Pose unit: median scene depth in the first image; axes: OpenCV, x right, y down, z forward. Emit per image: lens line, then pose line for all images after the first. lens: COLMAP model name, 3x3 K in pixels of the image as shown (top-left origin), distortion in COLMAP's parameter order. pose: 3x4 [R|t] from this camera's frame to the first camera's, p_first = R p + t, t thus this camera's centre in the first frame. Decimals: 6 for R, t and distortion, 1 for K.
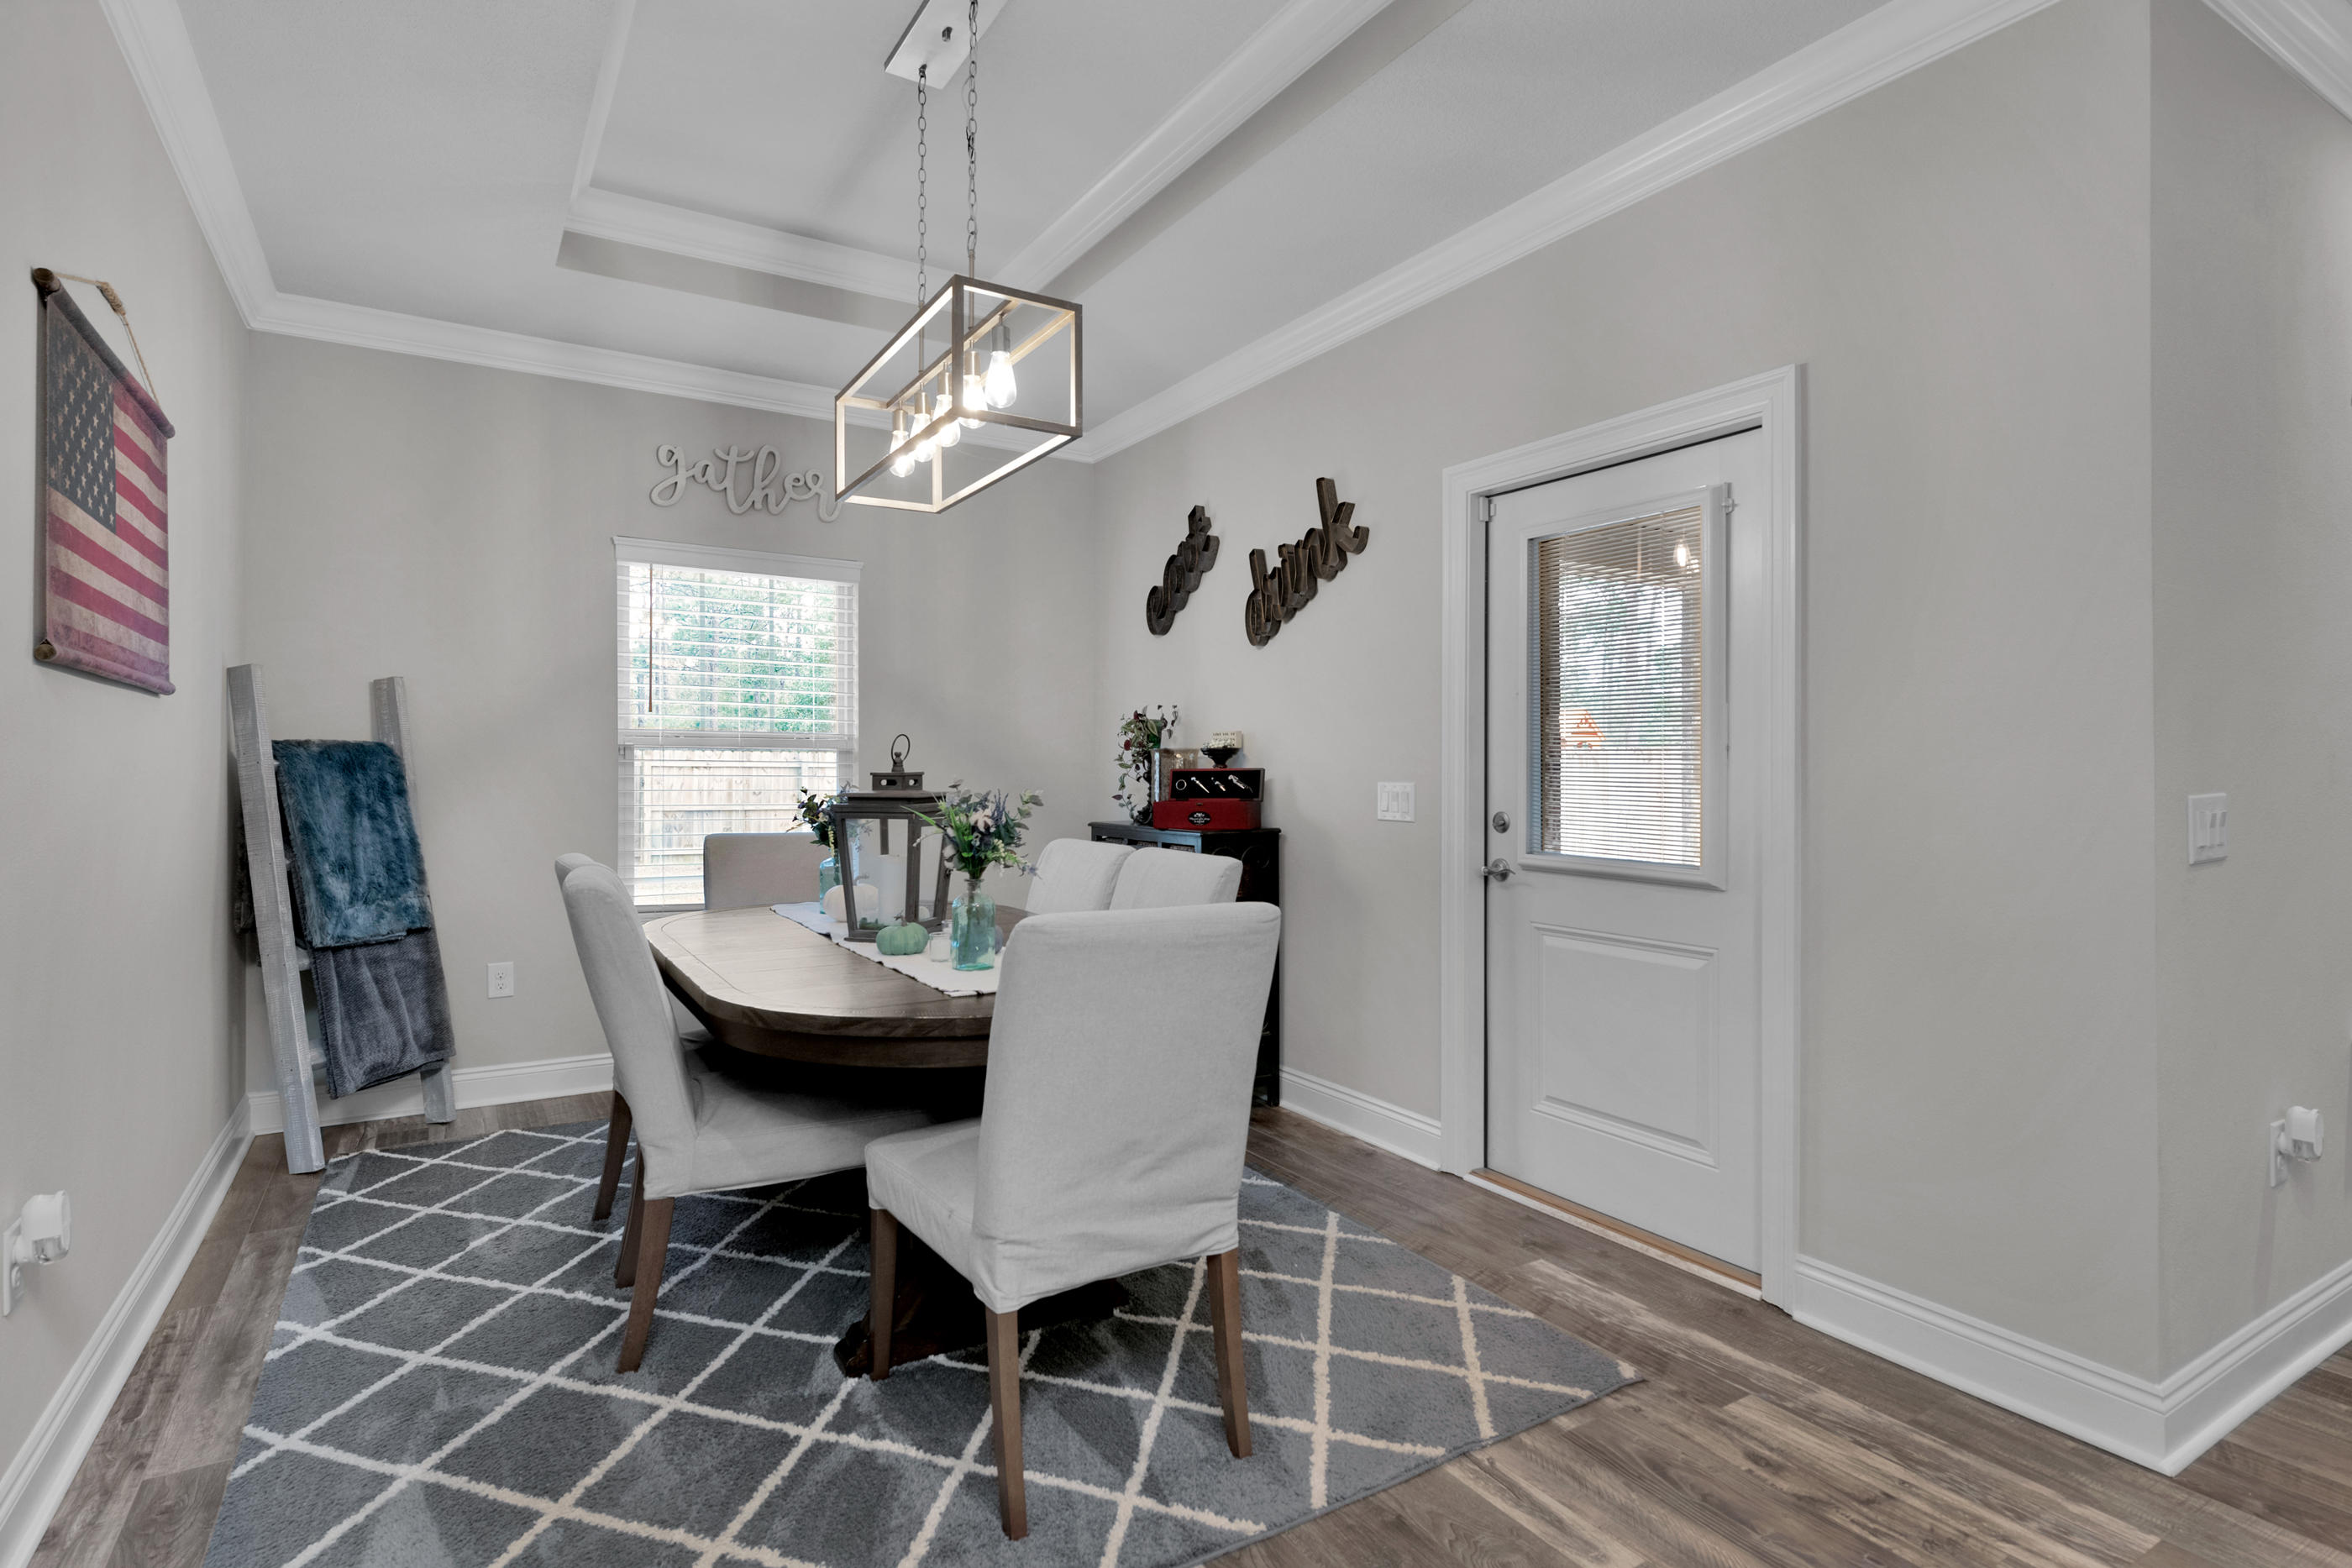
lens RADIAL K [[1159.7, 0, 1176.2], [0, 1159.7, 762.1], [0, 0, 1]] dist [0.004968, -0.001769]
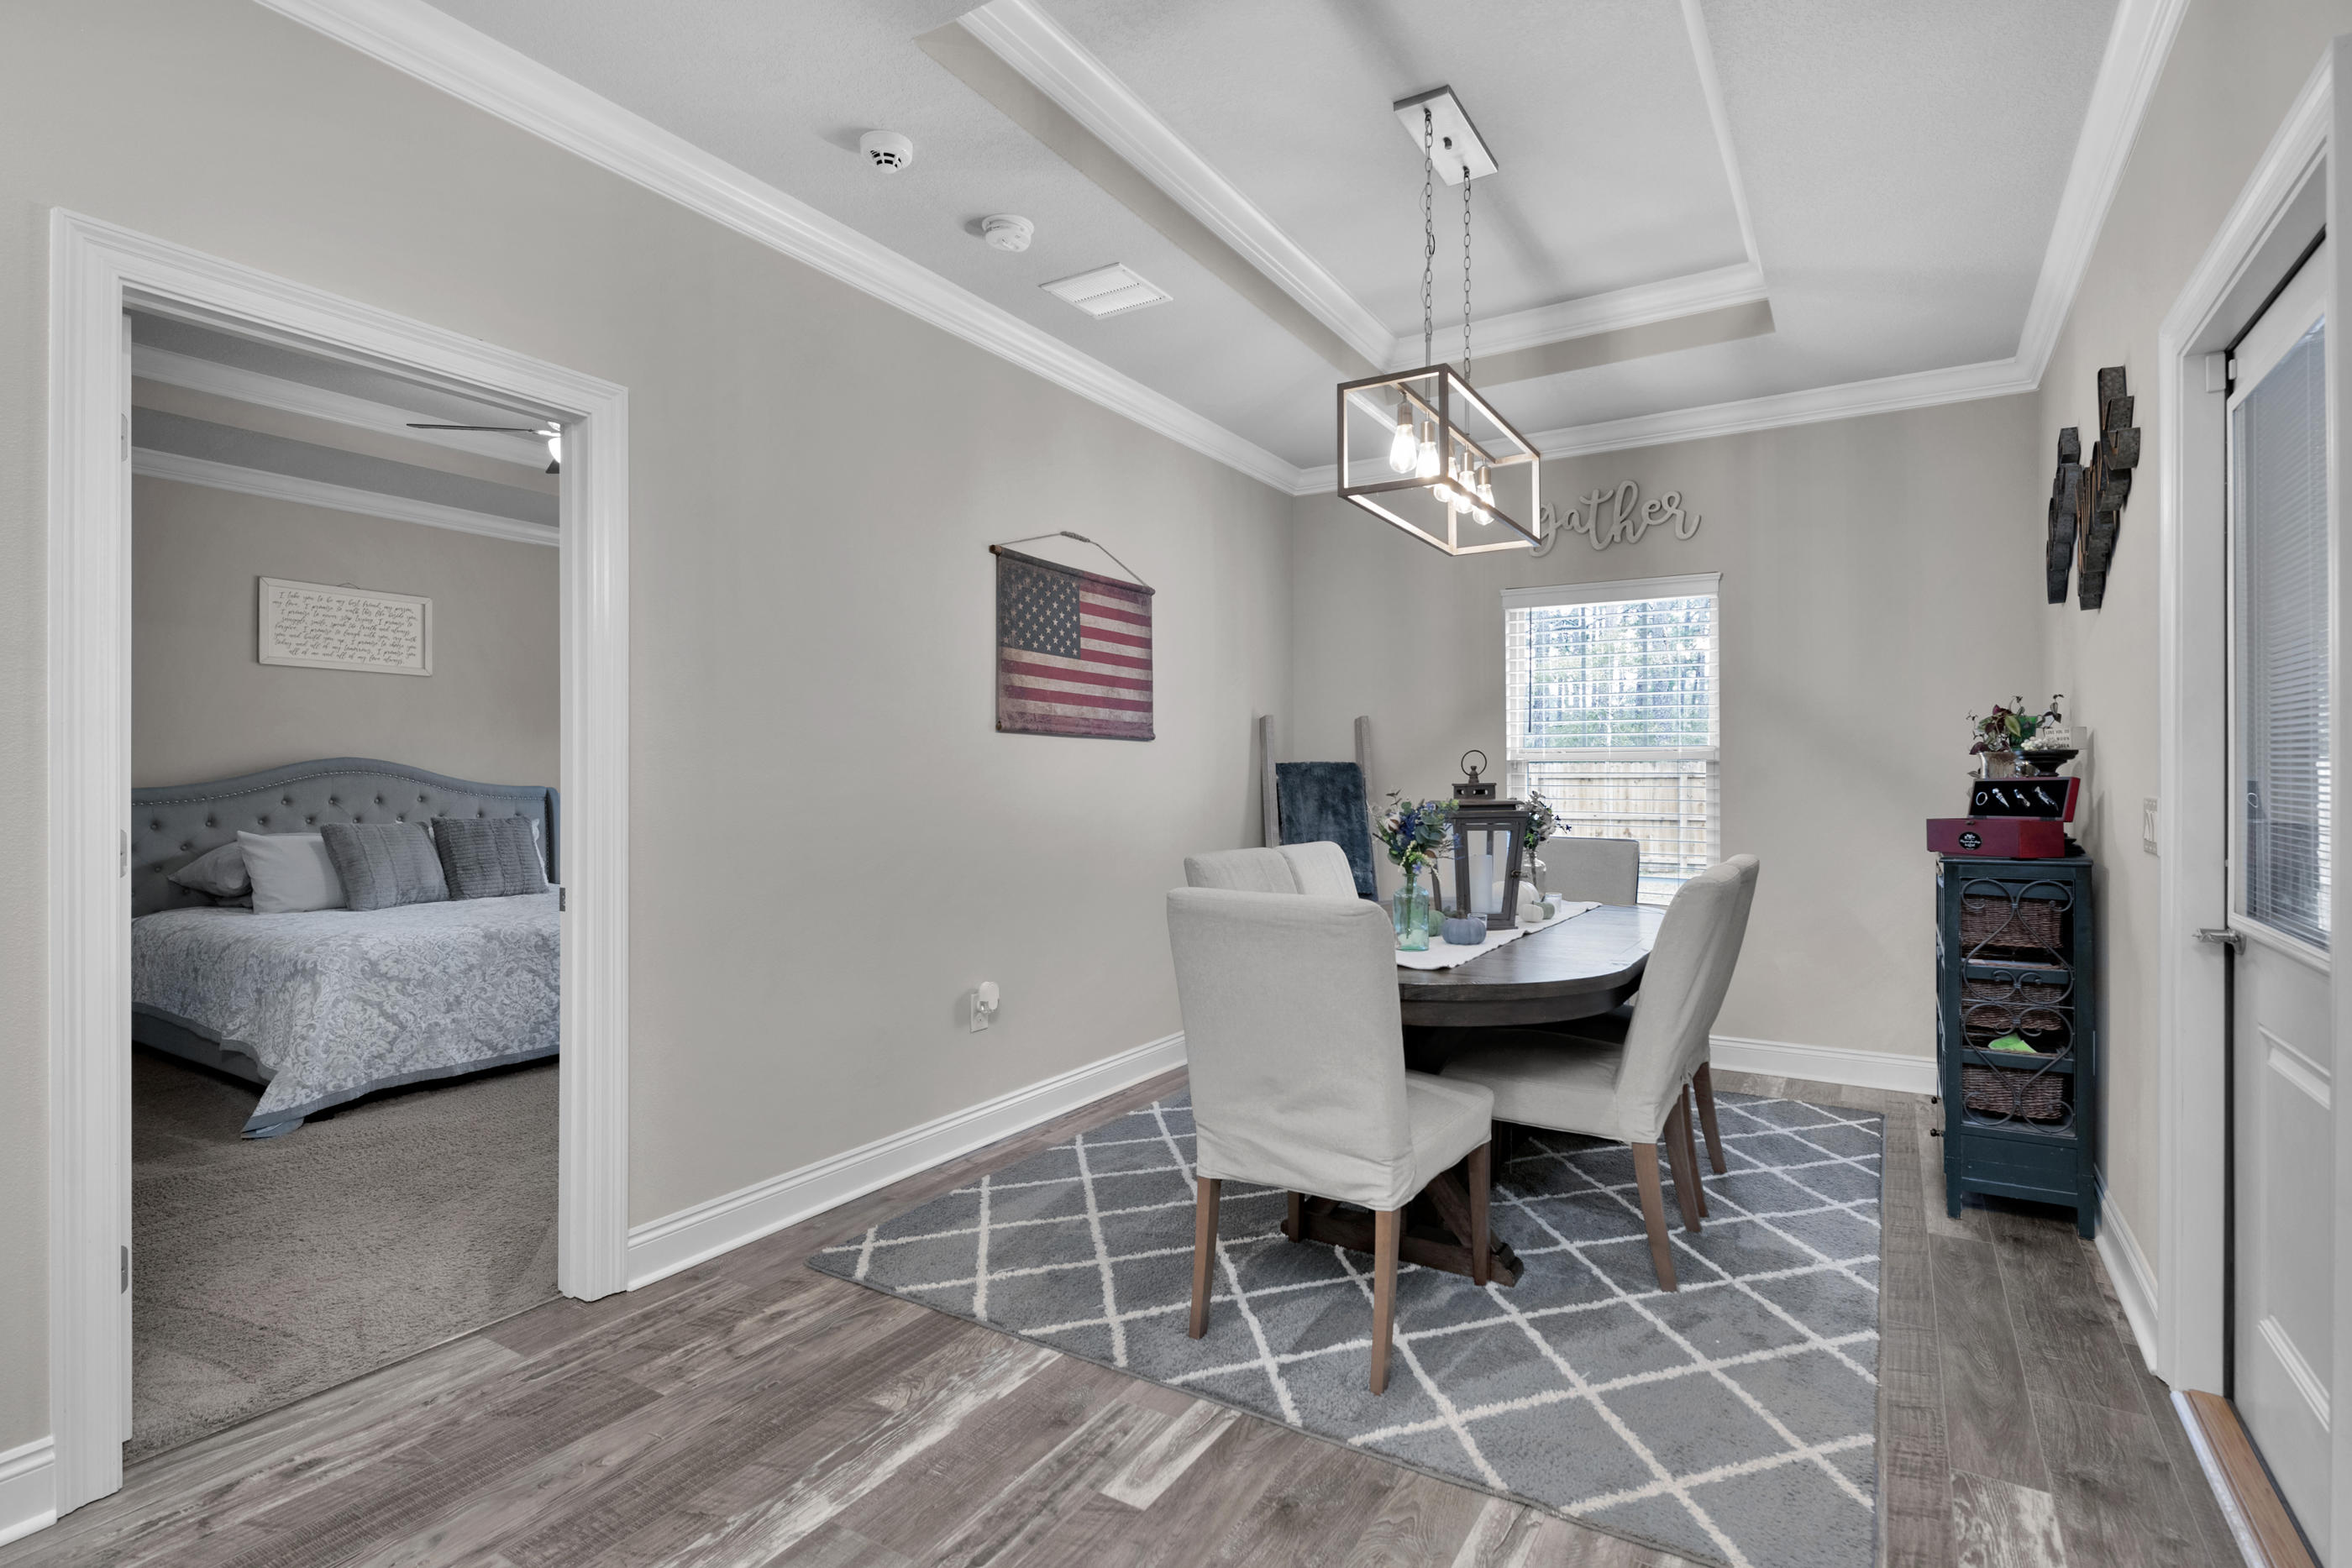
lens RADIAL K [[1159.7, 0, 1189.0], [0, 1159.7, 772.0], [0, 0, 1]] dist [0.004968, -0.001769]
pose [[0.448104, -0.009483, -0.893931, 0.569725], [0.009251, 0.999939, -0.005970, 0.001686], [0.893934, -0.005595, 0.448164, 0.196139]]
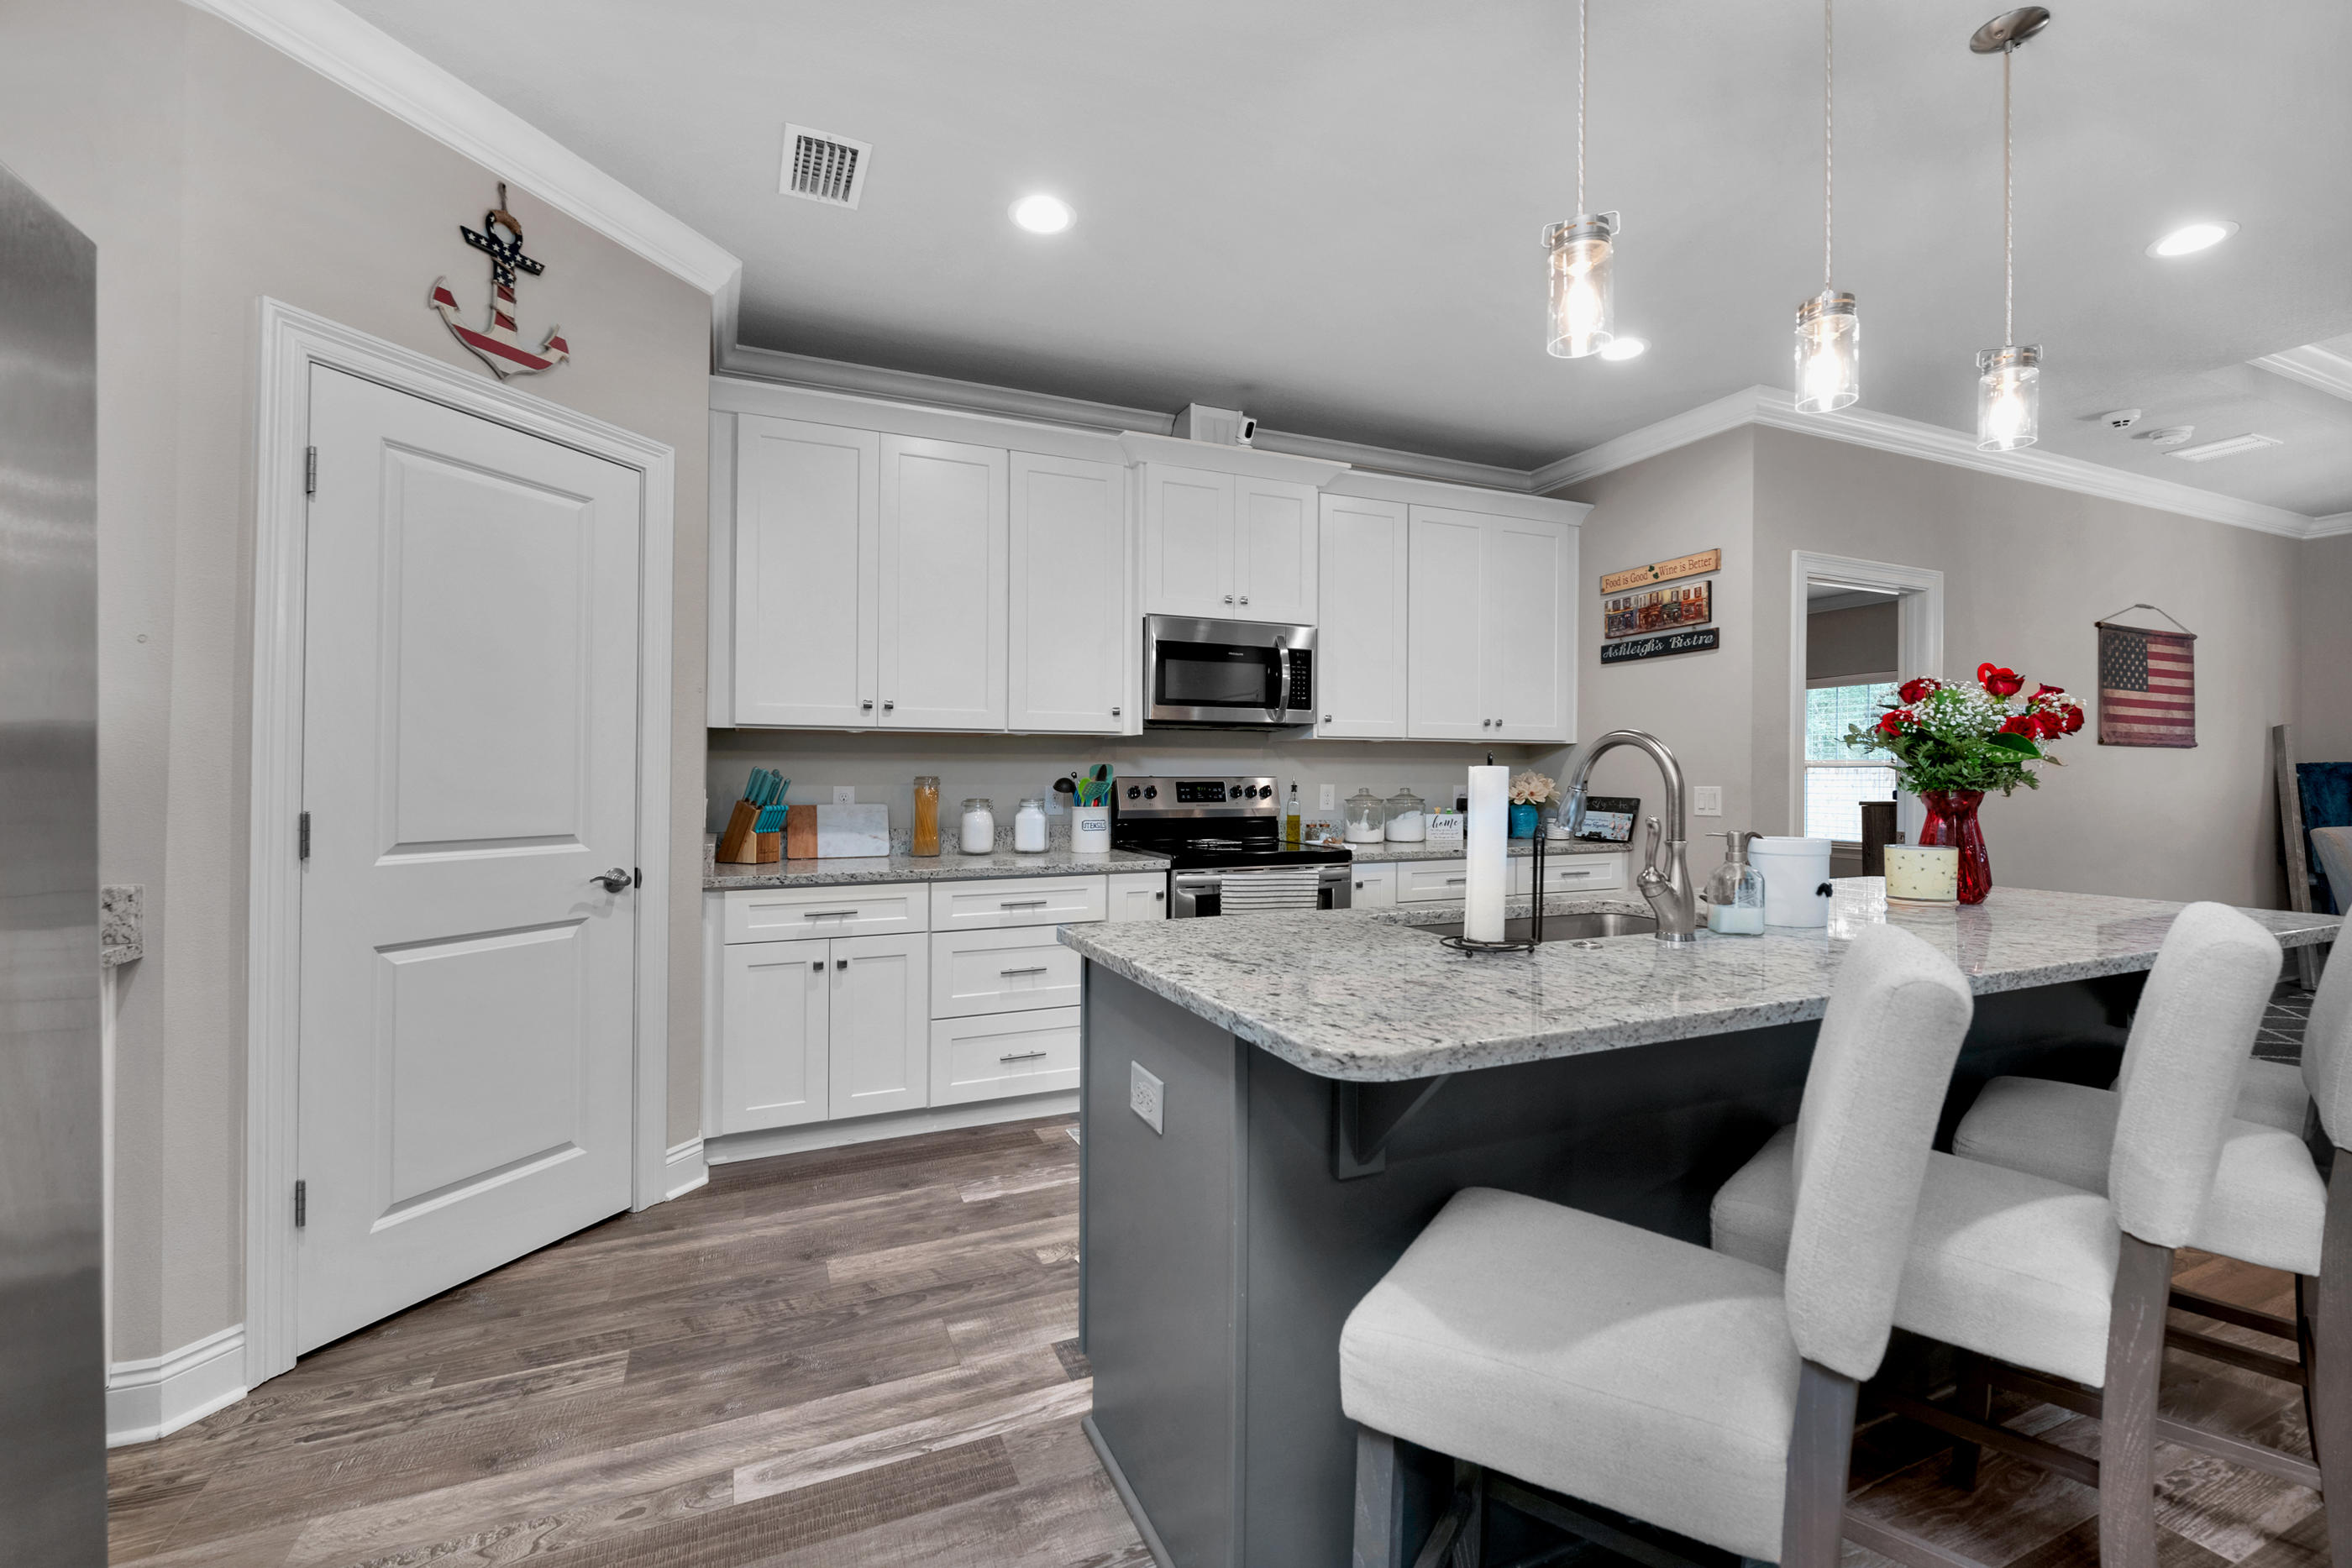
lens RADIAL K [[987.4, 0, 1171.4], [0, 987.4, 778.0], [0, 0, 1]] dist [0.000148, -0.002232]
pose [[-0.147855, -0.001111, -0.989008, 1.112125], [0.006601, 0.999976, -0.002110, -0.003483], [0.988987, -0.006841, -0.147844, -0.601525]]
